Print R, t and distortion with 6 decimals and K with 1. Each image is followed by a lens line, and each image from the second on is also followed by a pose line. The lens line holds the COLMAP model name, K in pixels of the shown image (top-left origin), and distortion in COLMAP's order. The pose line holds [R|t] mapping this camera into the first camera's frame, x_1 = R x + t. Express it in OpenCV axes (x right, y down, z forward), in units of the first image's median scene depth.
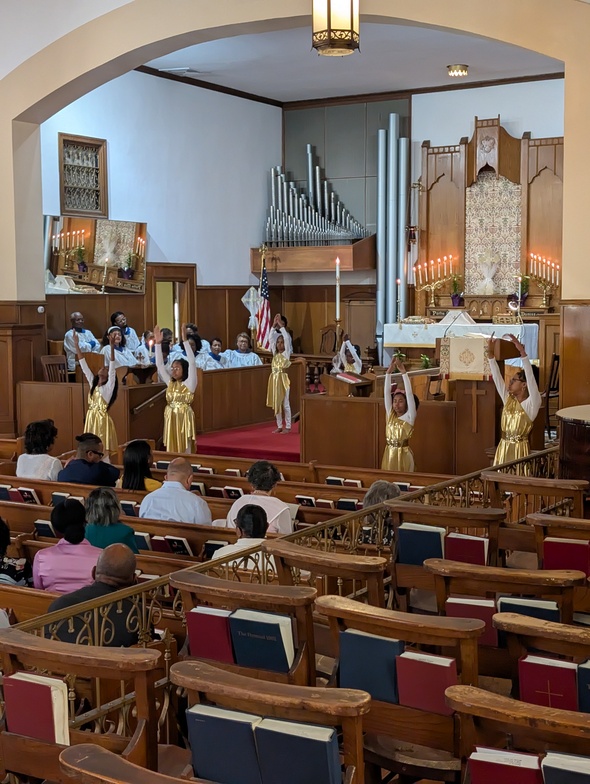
lens RADIAL K [[1195.4, 0, 295.0], [0, 1195.4, 392.0], [0, 0, 1]] dist [0.351140, -2.488495]
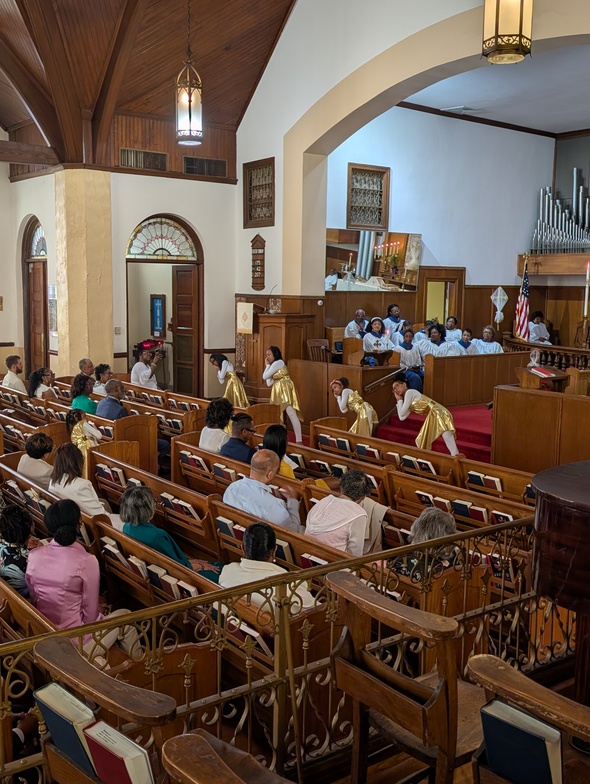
lens RADIAL K [[827.4, 0, 295.0], [0, 827.4, 392.0], [0, 0, 1]] dist [0.060276, -0.182094]
pose [[0.928534, 0.062951, -0.365871, 0.082288], [-0.047855, 0.997592, 0.050193, -0.015033], [0.368150, -0.029097, 0.929311, 0.156334]]
